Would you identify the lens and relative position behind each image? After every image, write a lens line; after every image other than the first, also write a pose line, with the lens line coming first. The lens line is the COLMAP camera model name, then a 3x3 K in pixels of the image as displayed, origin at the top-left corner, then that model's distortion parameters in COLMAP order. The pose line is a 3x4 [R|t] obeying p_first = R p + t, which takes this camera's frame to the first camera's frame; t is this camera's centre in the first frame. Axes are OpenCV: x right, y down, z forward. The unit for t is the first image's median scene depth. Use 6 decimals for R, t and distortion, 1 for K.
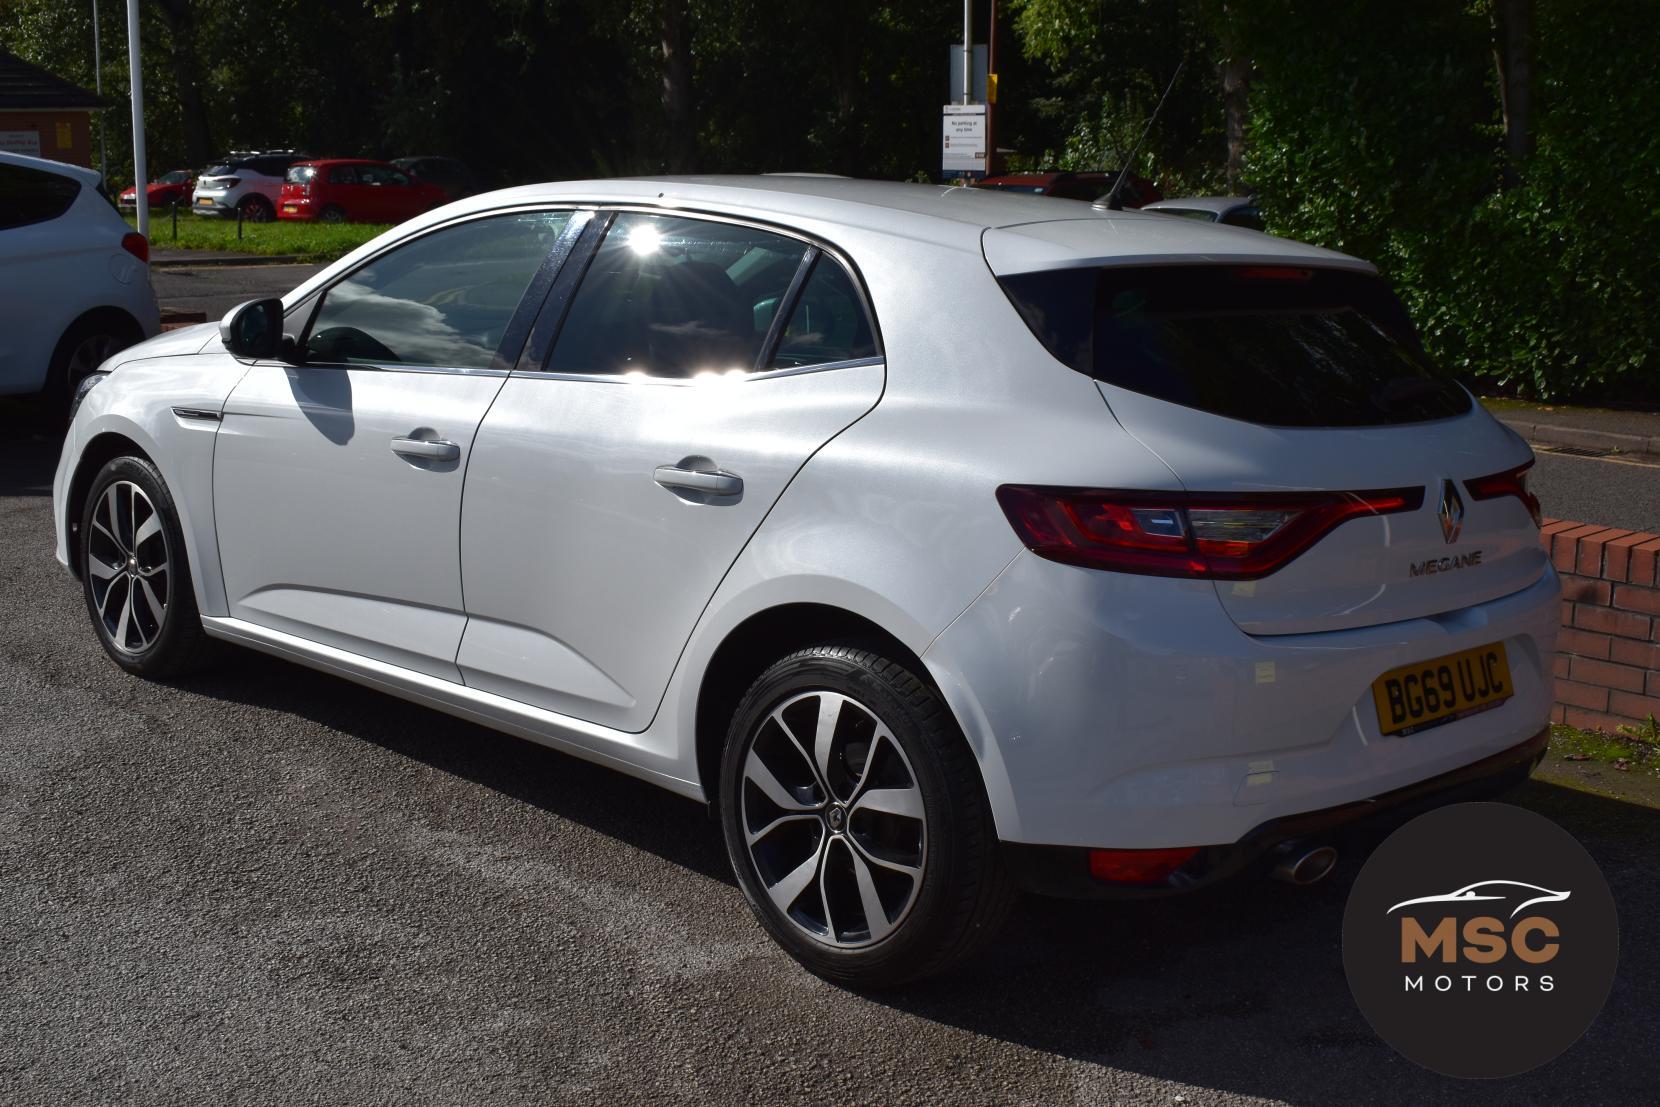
lens RADIAL K [[2050.8, 0, 823.7], [0, 2050.8, 556.4], [0, 0, 1]] dist [-0.051643, 0.000000]
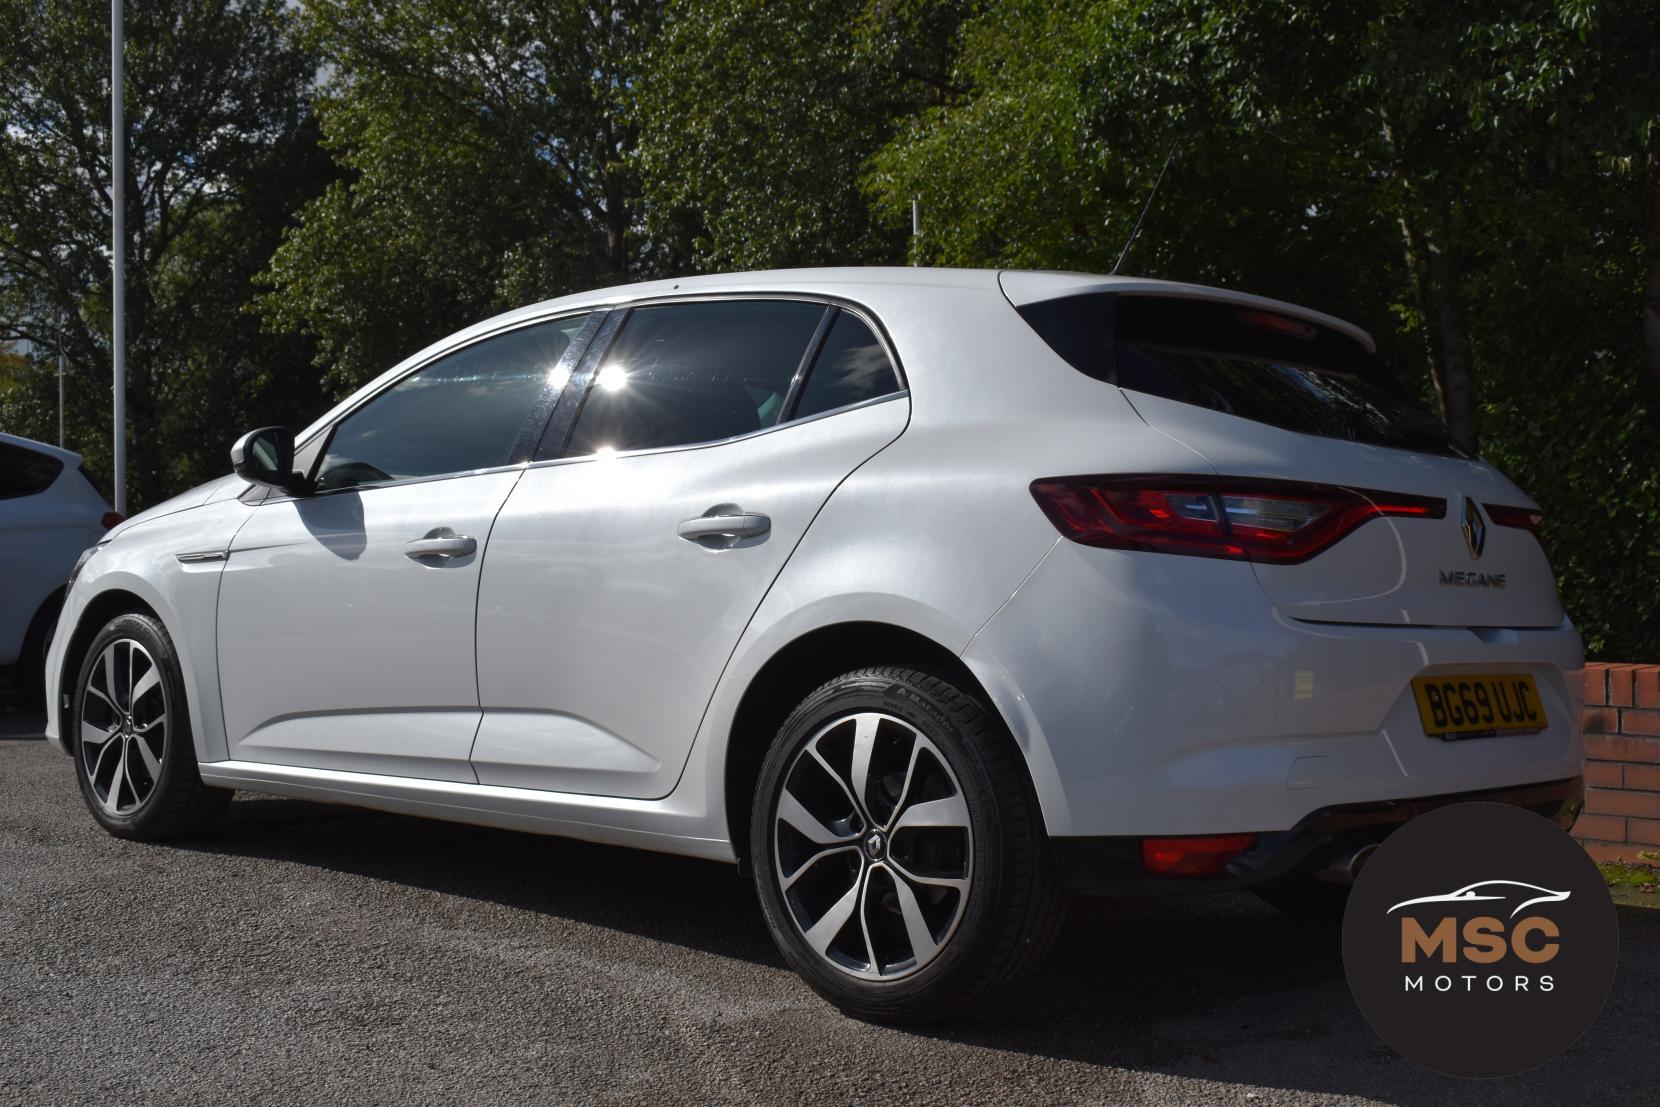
lens RADIAL K [[2050.8, 0, 825.2], [0, 2050.8, 557.2], [0, 0, 1]] dist [-0.051643, 0.000000]
pose [[0.999425, -0.020976, 0.026650, -0.009884], [0.025646, 0.981611, -0.189163, 0.042829], [-0.022192, 0.189738, 0.981584, 0.004706]]
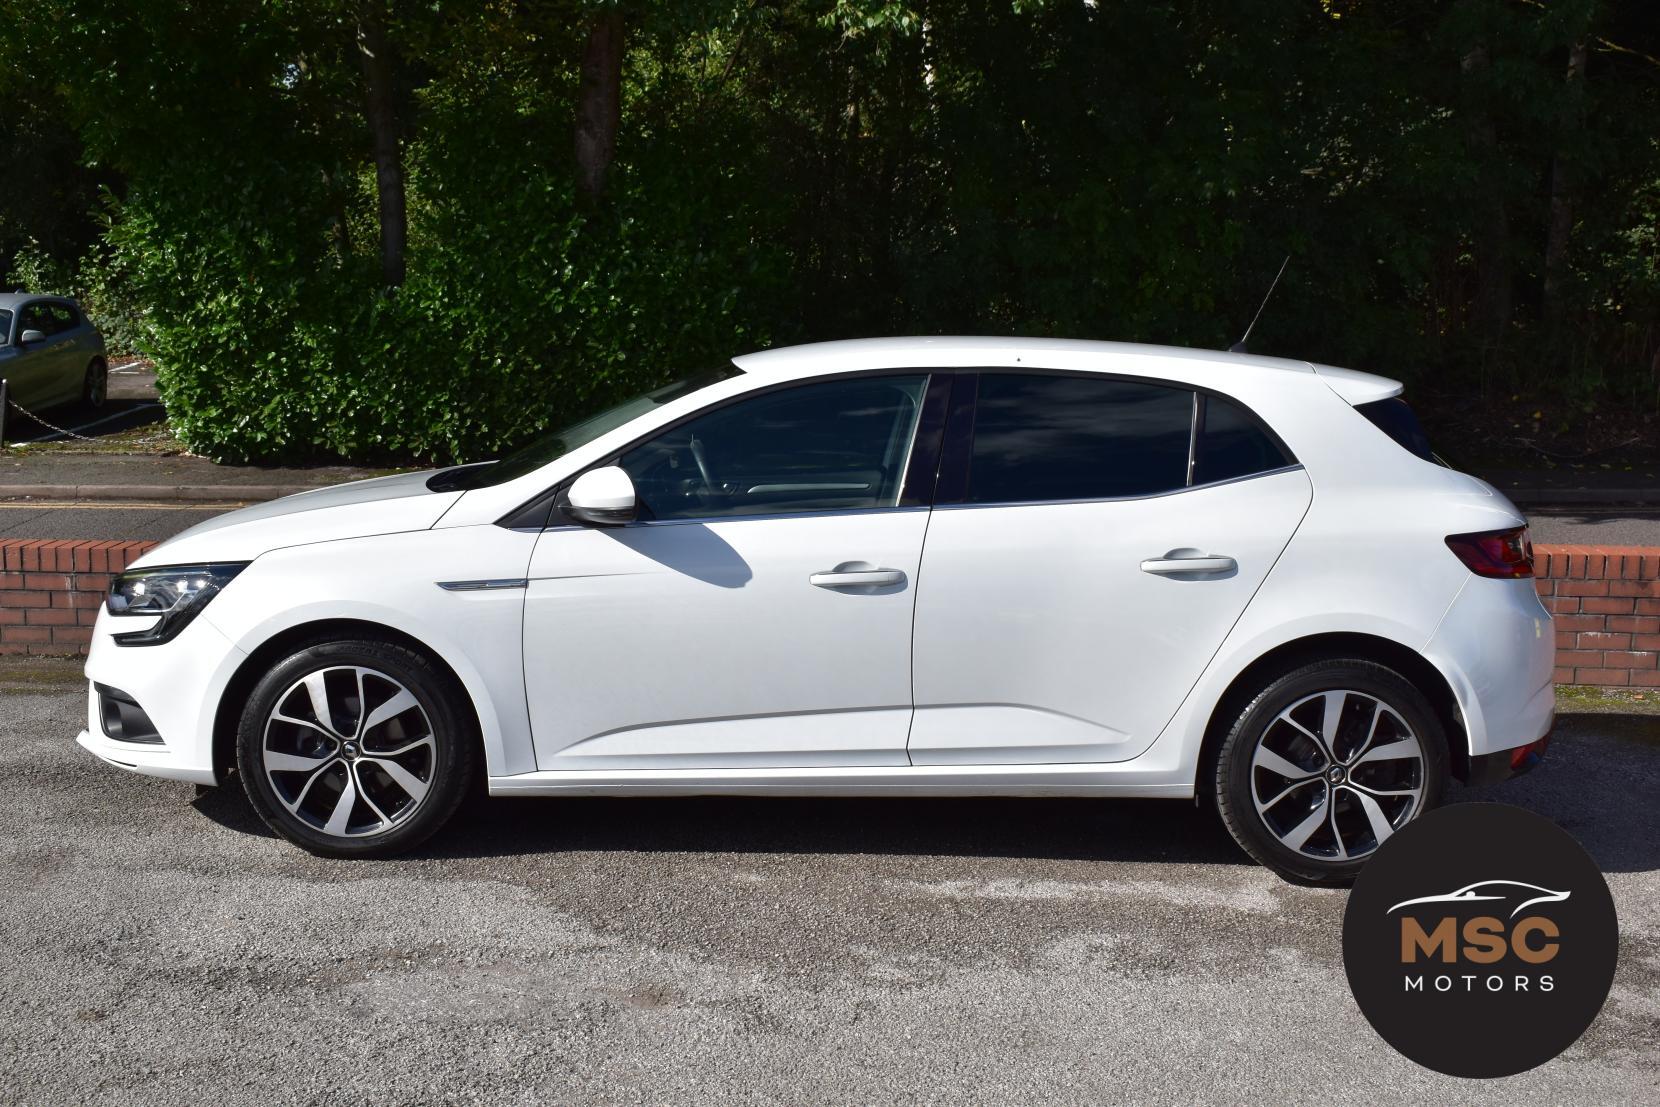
lens RADIAL K [[2050.8, 0, 842.8], [0, 2050.8, 554.2], [0, 0, 1]] dist [-0.051643, 0.000000]
pose [[0.711226, -0.122255, 0.692251, -0.303470], [0.143923, 0.989225, 0.026834, -0.029443], [-0.688073, 0.080546, 0.721157, 0.040340]]
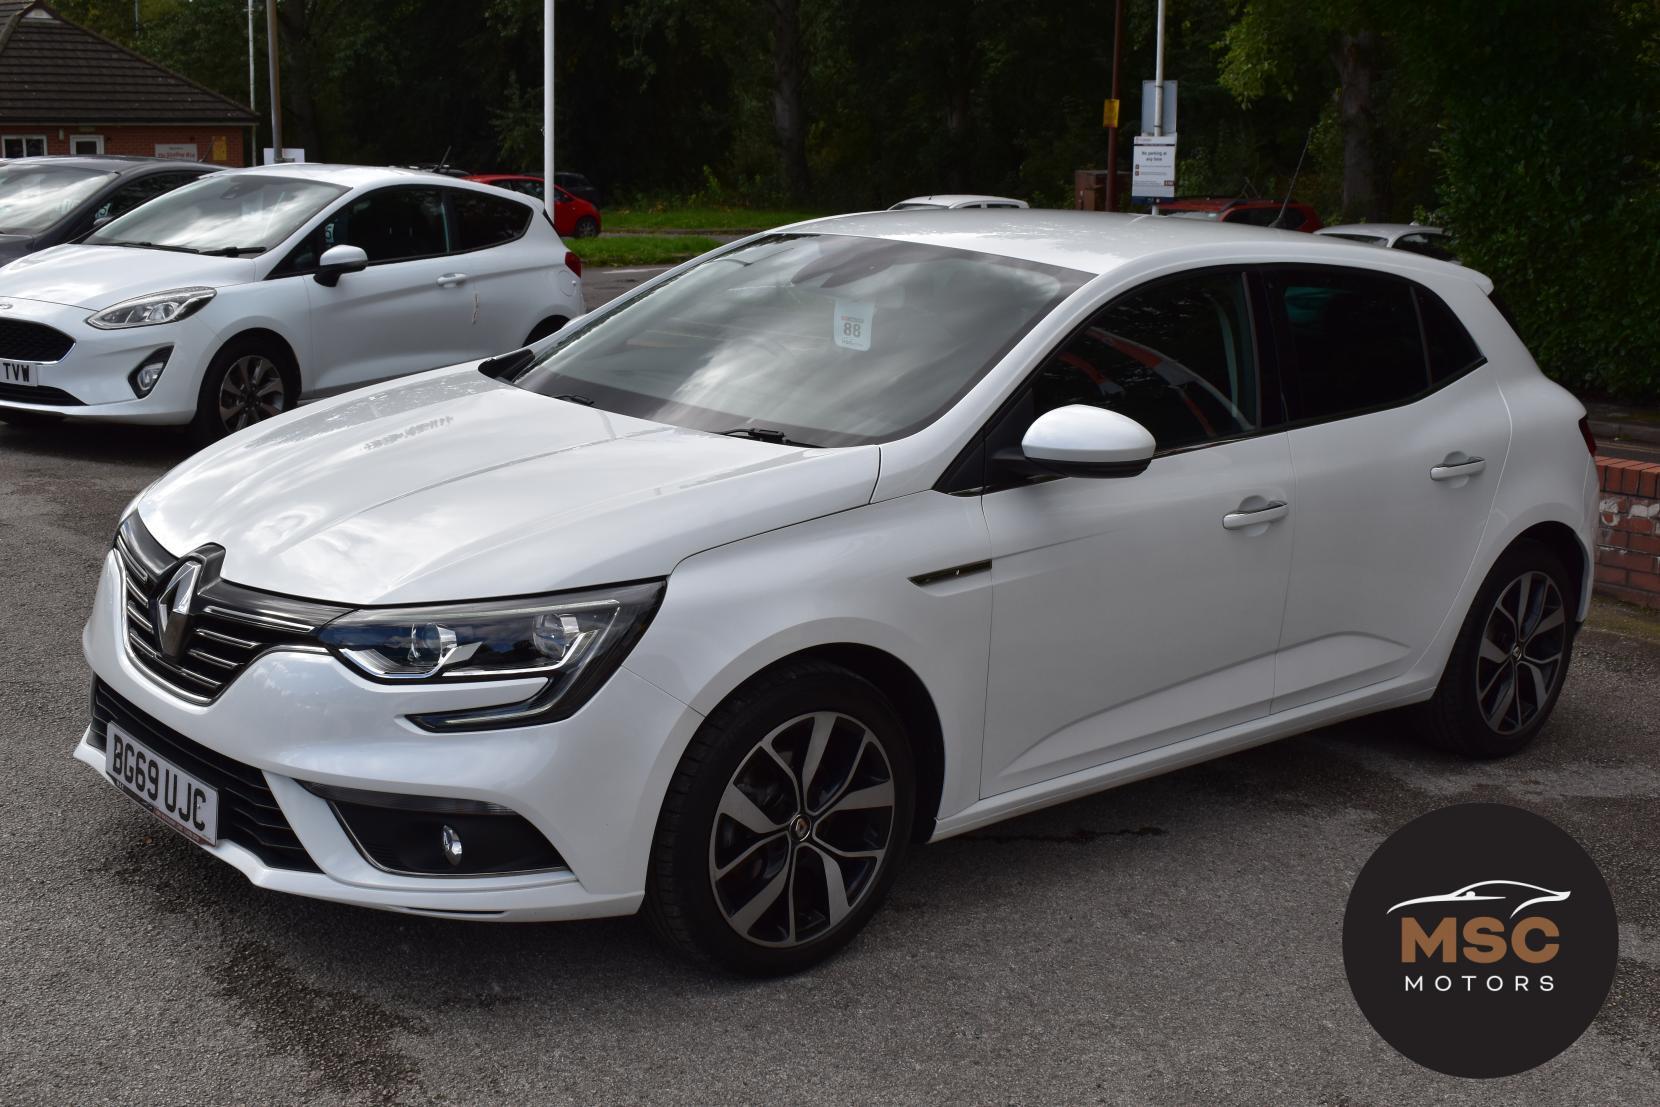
lens RADIAL K [[2061.4, 0, 833.3], [0, 2061.4, 554.7], [0, 0, 1]] dist [-0.048741, 0.000000]
pose [[0.999815, 0.011572, -0.015344, -0.115329], [-0.011689, 0.999903, -0.007581, 0.013414], [0.015254, 0.007759, 0.999854, -0.116085]]
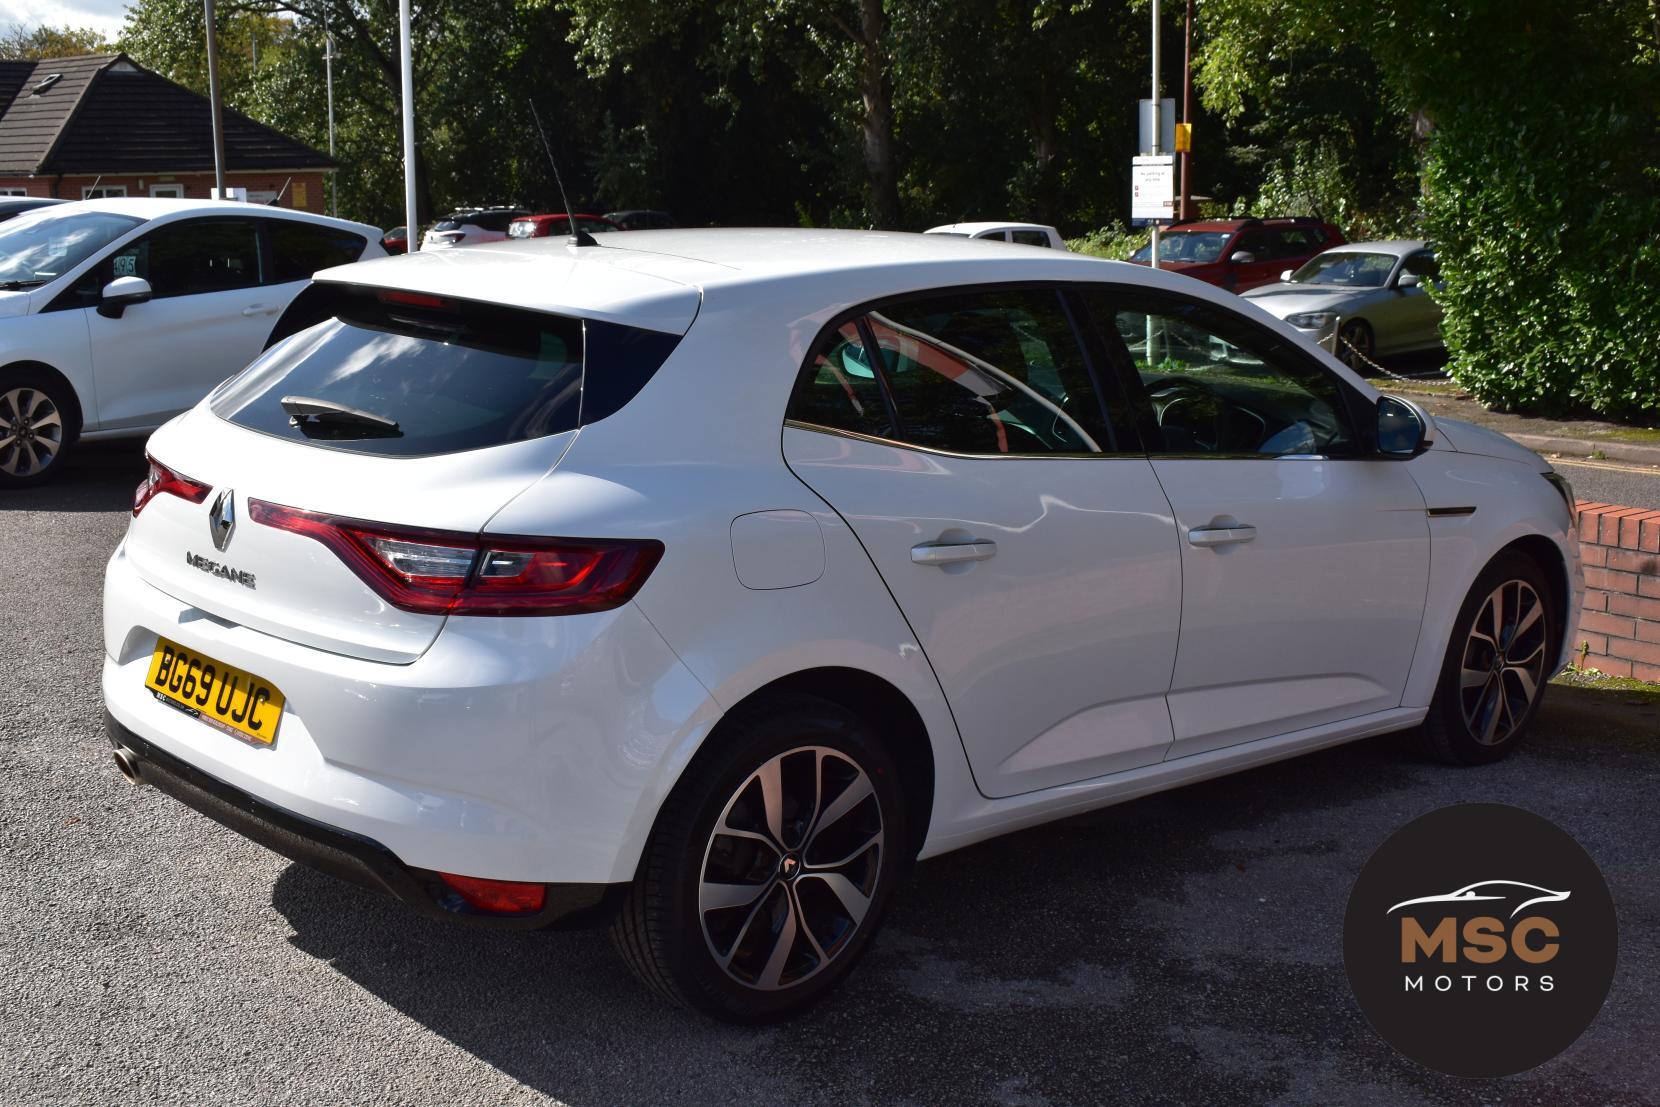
lens RADIAL K [[2050.8, 0, 831.3], [0, 2050.8, 553.4], [0, 0, 1]] dist [-0.051643, 0.000000]
pose [[0.995700, 0.001169, -0.092625, 0.002703], [-0.003457, 0.999693, -0.024547, 0.013823], [0.092567, 0.024761, 0.995398, -0.079473]]
